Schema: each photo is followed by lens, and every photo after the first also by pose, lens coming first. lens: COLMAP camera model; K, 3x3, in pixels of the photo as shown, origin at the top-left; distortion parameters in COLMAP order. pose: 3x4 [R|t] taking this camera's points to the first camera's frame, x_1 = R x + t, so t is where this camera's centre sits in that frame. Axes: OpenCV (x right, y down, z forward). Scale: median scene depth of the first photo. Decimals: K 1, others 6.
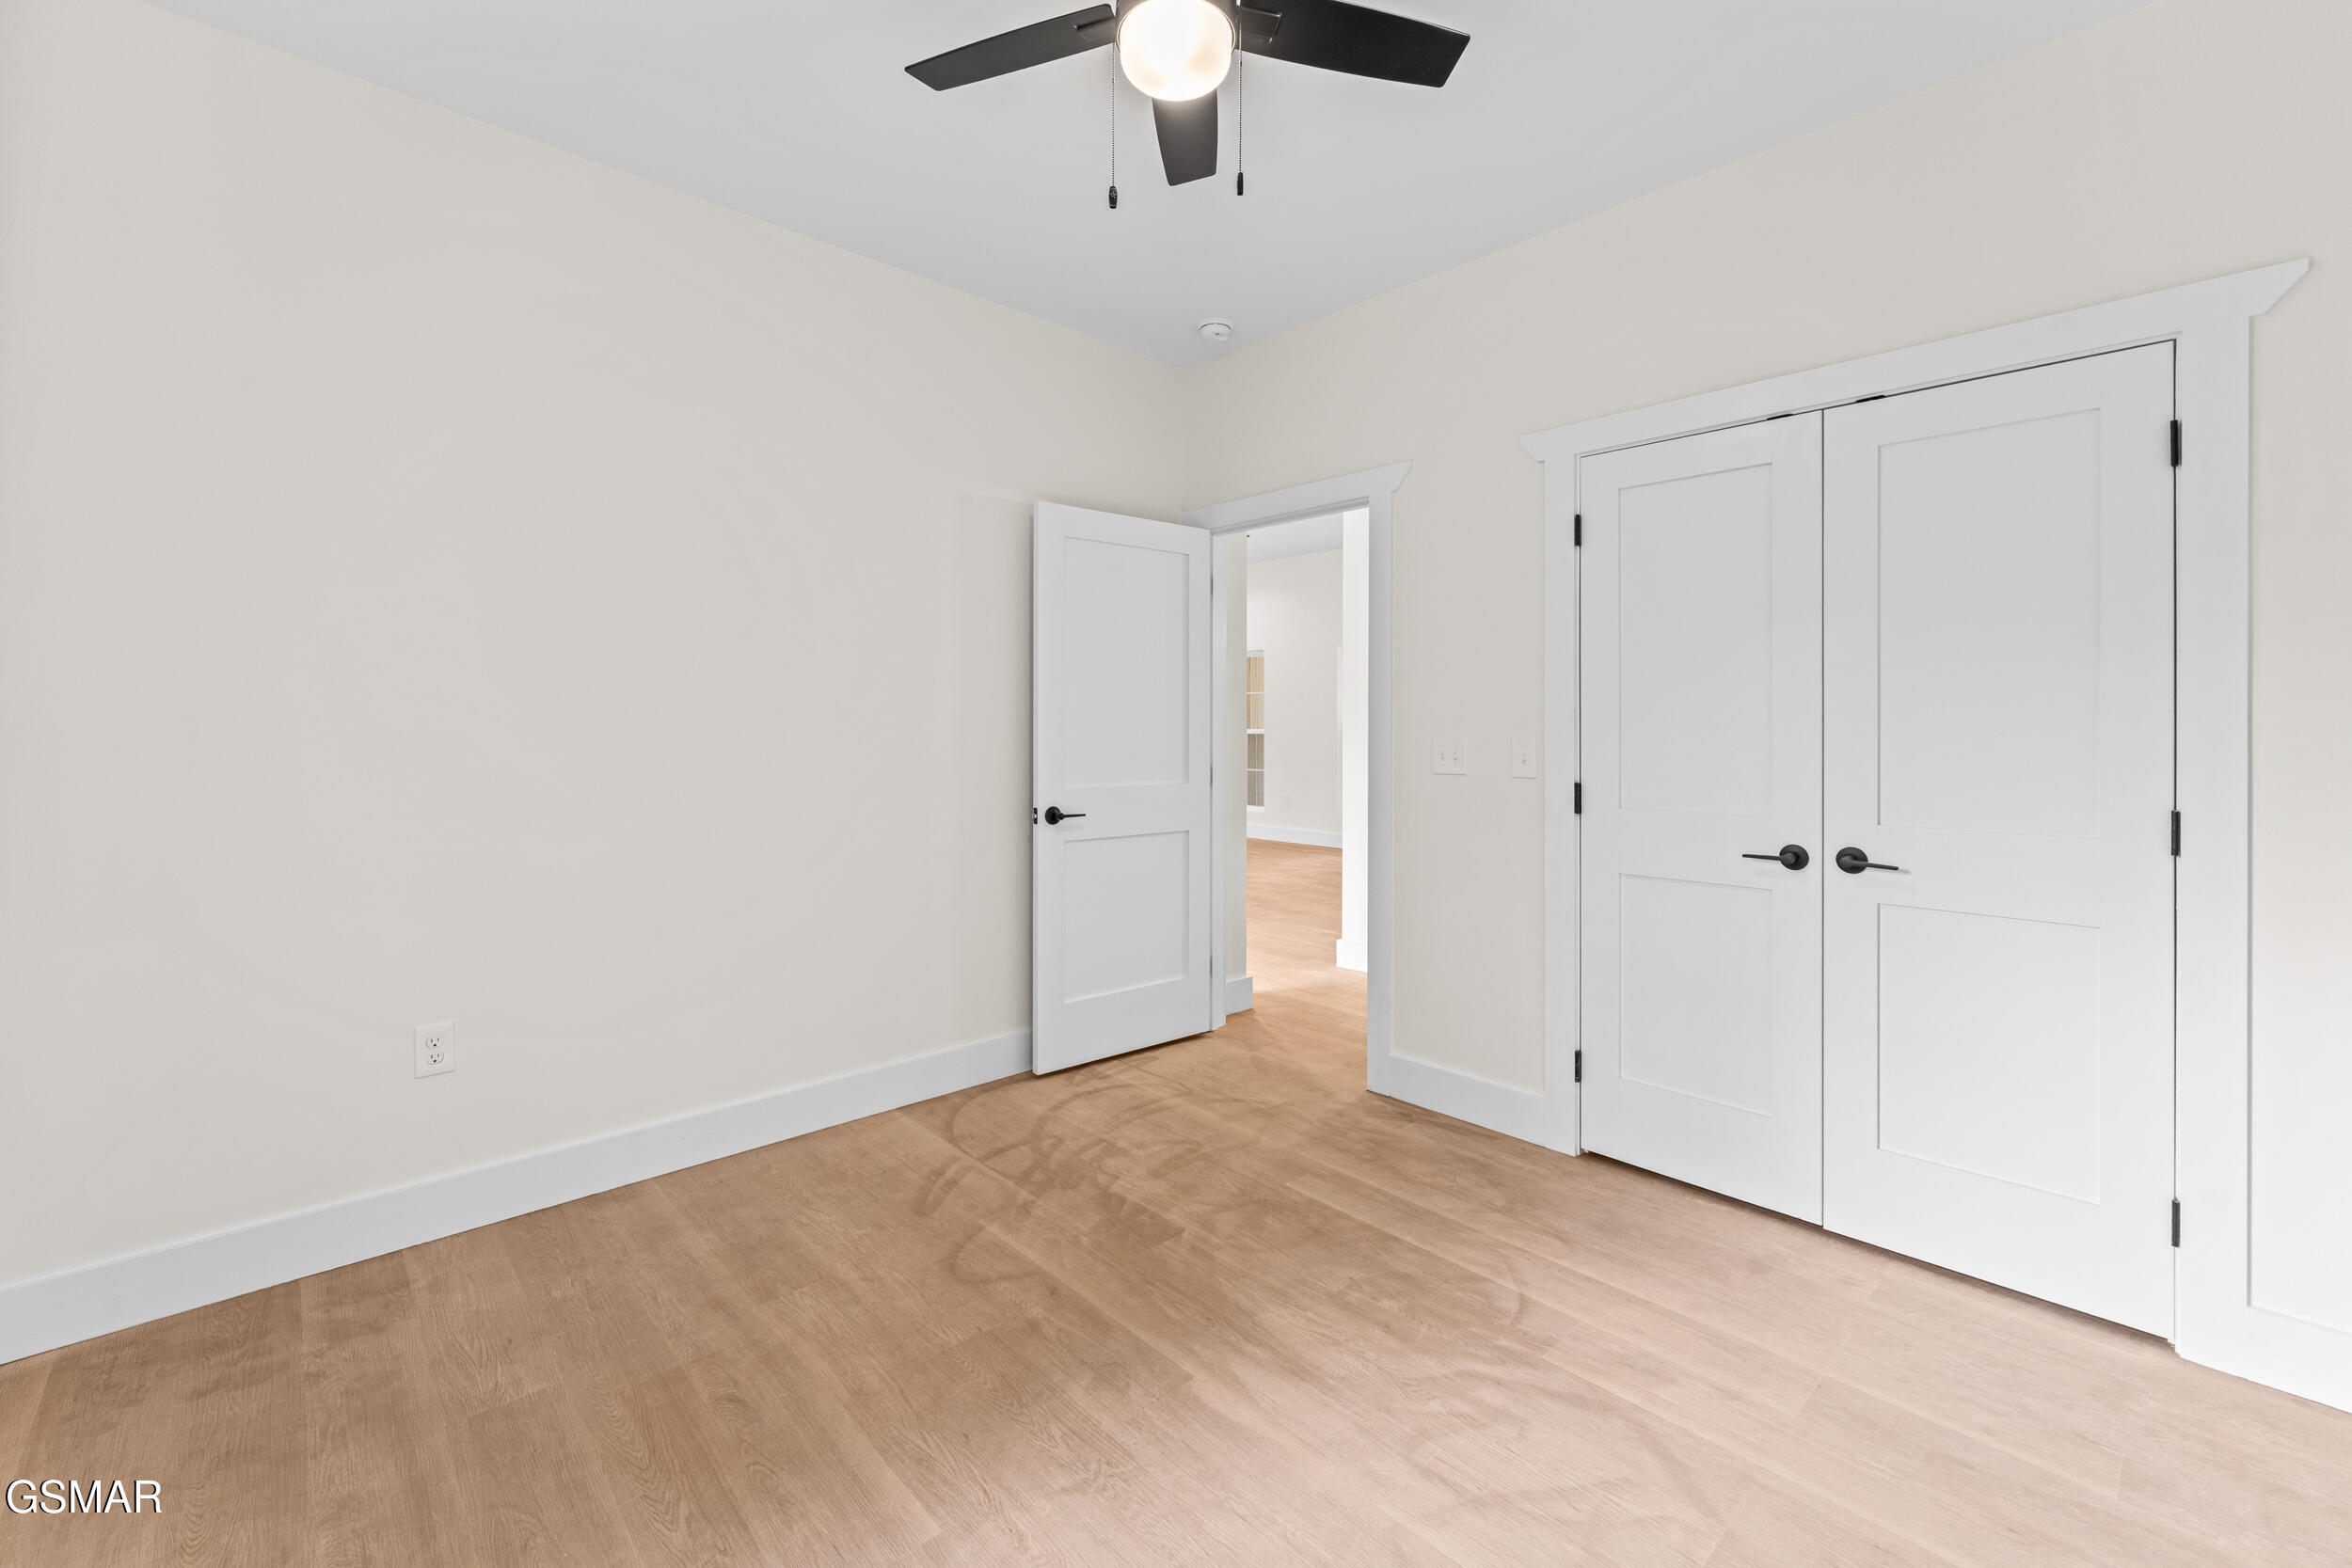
lens RADIAL K [[989.1, 0, 1157.1], [0, 989.1, 733.0], [0, 0, 1]] dist [0.000138, 0.000061]
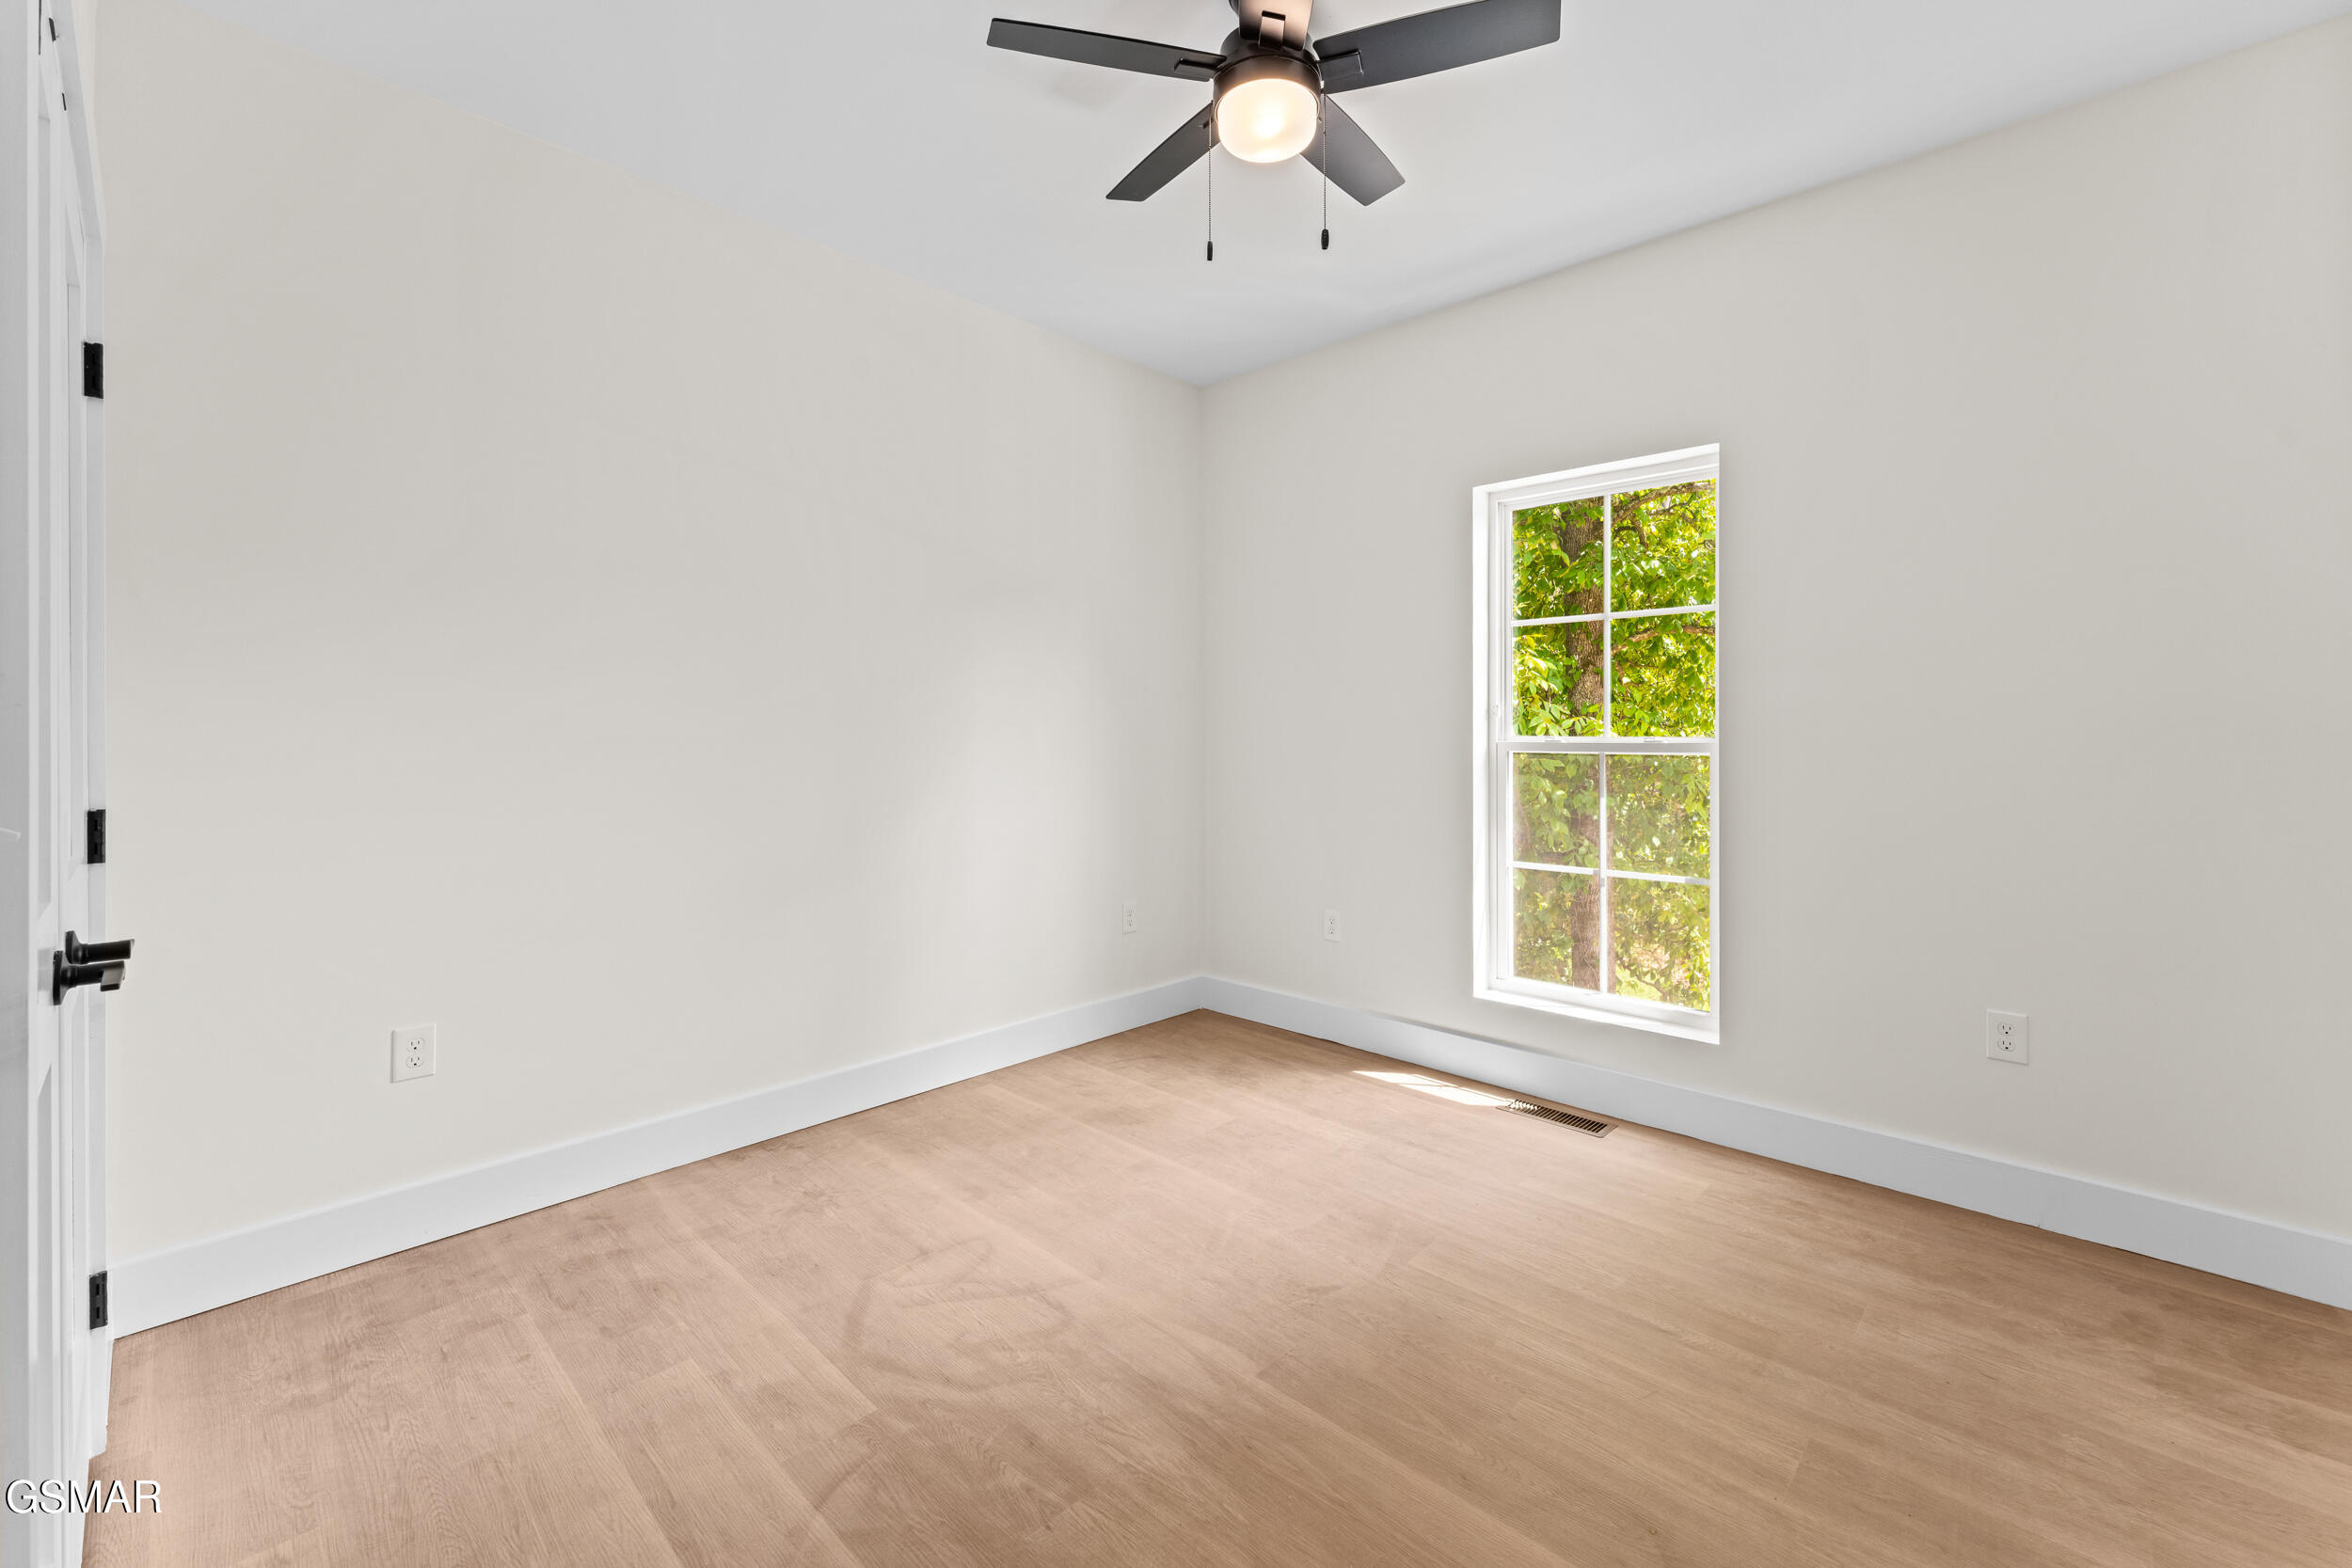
lens RADIAL K [[989.1, 0, 1157.1], [0, 989.1, 733.0], [0, 0, 1]] dist [0.000138, 0.000061]
pose [[-0.998939, -0.003077, -0.045955, 0.176682], [-0.003694, 0.999904, 0.013356, -0.001342], [0.045910, 0.013512, -0.998854, 1.909994]]
